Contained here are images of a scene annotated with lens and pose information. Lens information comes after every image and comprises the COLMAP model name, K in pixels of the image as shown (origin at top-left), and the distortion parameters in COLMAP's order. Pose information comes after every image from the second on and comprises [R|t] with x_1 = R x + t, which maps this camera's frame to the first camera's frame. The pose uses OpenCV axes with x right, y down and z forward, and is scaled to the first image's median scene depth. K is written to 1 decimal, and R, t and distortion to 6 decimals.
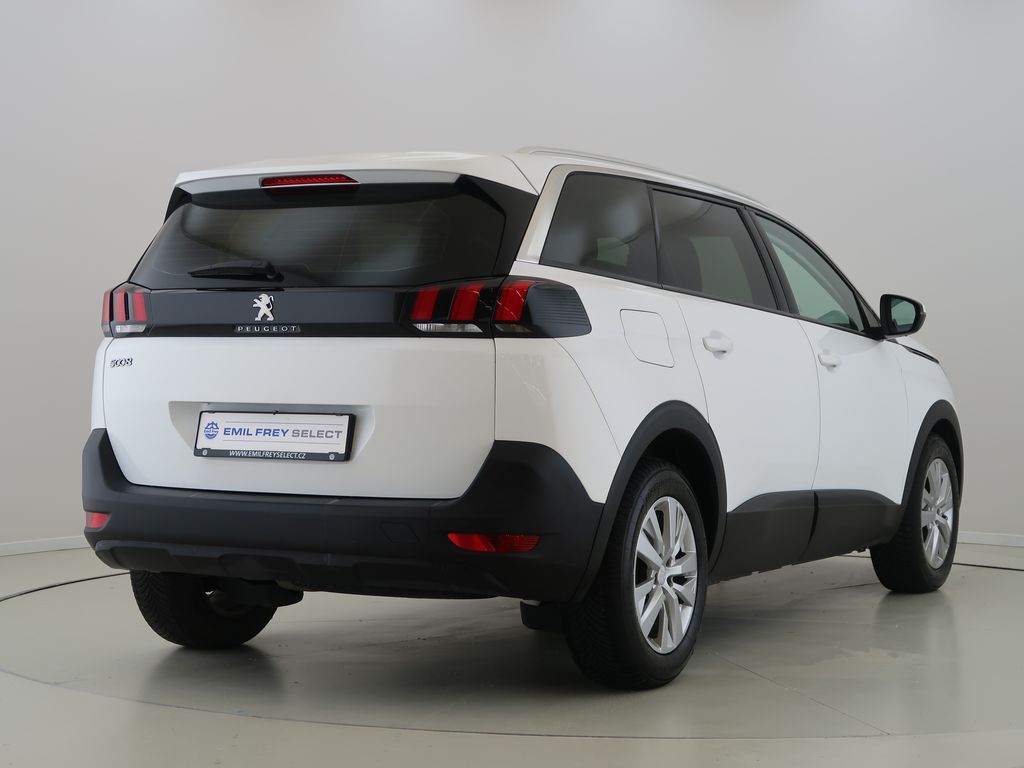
lens RADIAL K [[703.1, 0, 512.0], [0, 703.1, 384.0], [0, 0, 1]] dist [0.001204, -0.000365]
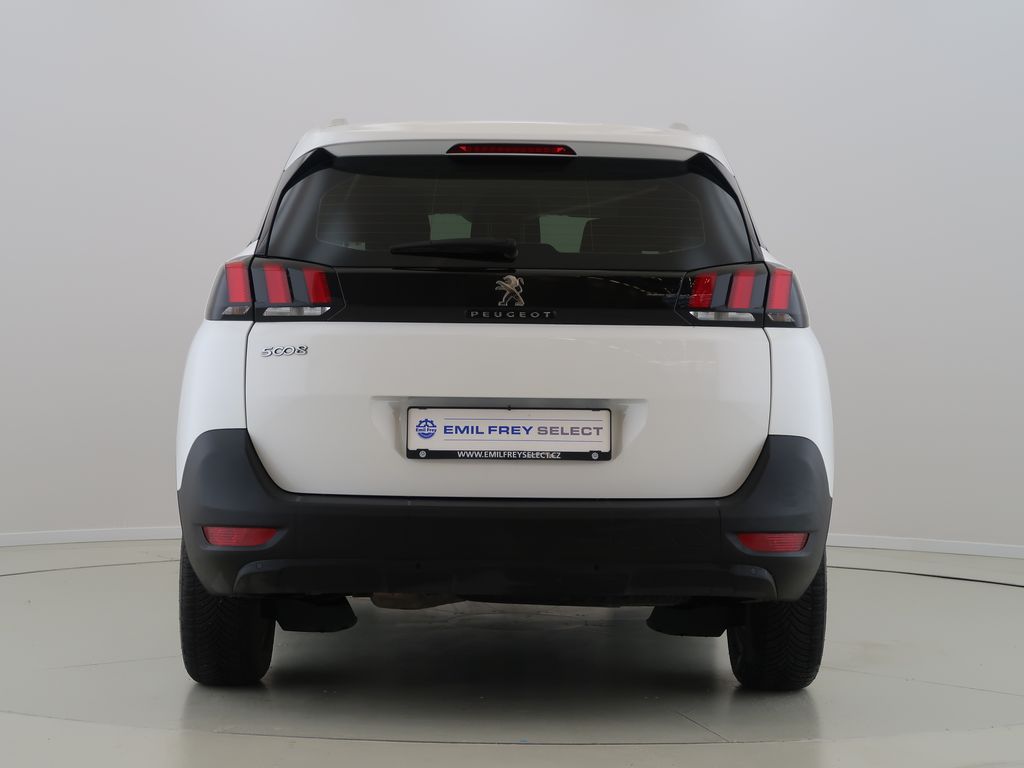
lens RADIAL K [[721.2, 0, 512.0], [0, 721.2, 384.0], [0, 0, 1]] dist [-0.003660, -0.000962]
pose [[0.982311, -0.006369, 0.187149, -0.503485], [0.002630, 0.999792, 0.020222, -0.008499], [-0.187239, -0.019372, 0.982123, 0.094175]]
